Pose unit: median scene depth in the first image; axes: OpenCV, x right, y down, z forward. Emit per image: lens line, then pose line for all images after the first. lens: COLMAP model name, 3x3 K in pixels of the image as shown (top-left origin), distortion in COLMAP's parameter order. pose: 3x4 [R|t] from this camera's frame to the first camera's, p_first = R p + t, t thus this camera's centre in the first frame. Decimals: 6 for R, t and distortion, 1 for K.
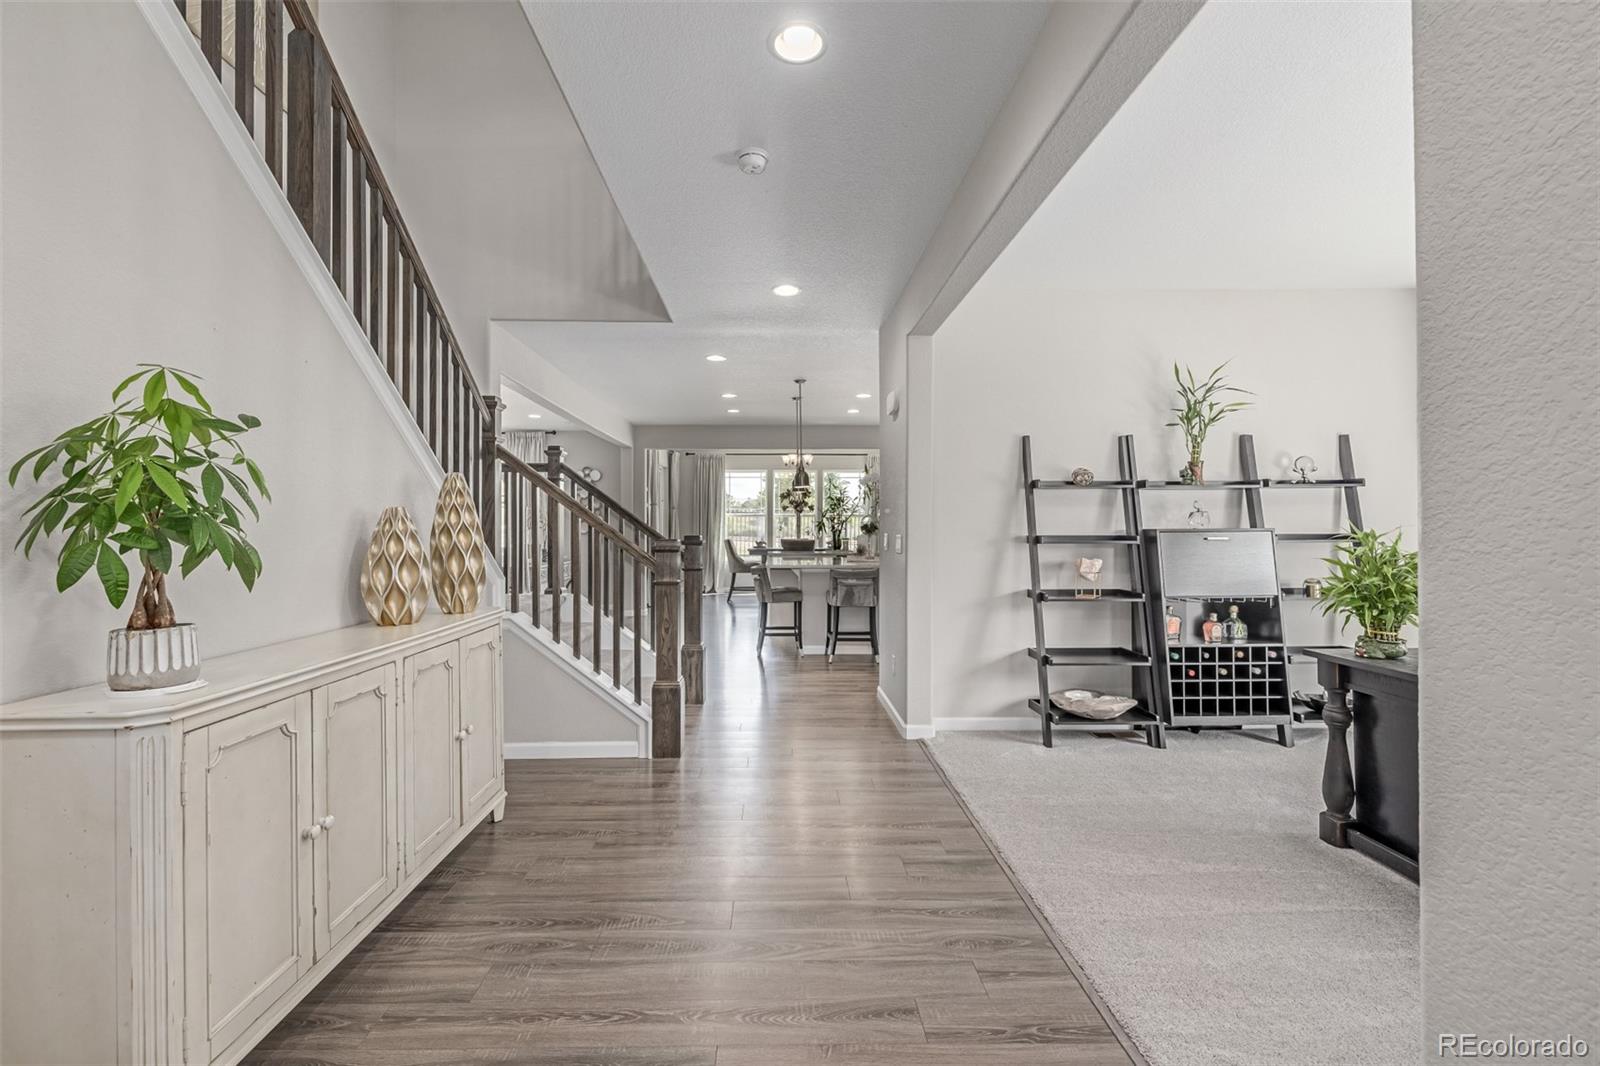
lens RADIAL K [[683.3, 0, 773.2], [0, 683.3, 527.4], [0, 0, 1]] dist [-0.000025, -0.000055]
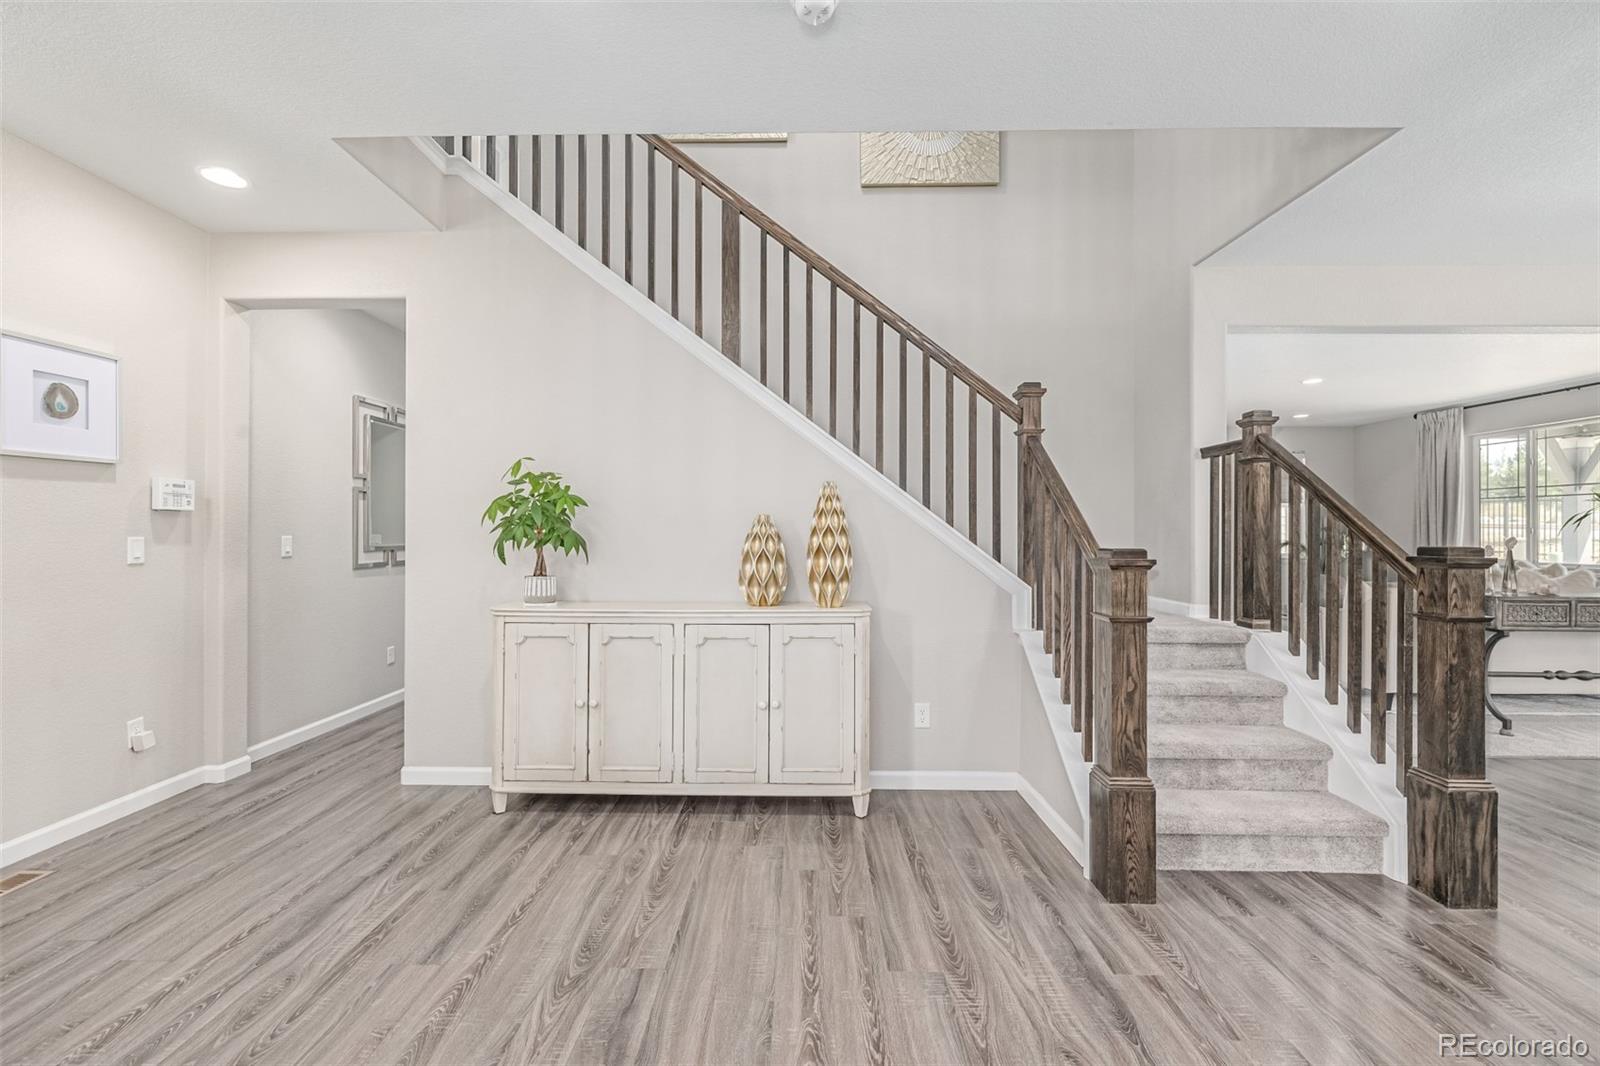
lens RADIAL K [[674.9, 0, 792.0], [0, 674.9, 529.5], [0, 0, 1]] dist [-0.000184, 0.000298]
pose [[-0.028865, -0.003941, -0.999576, 0.496081], [-0.001897, 0.999991, -0.003888, 0.002998], [0.999582, 0.001784, -0.028872, 0.754504]]
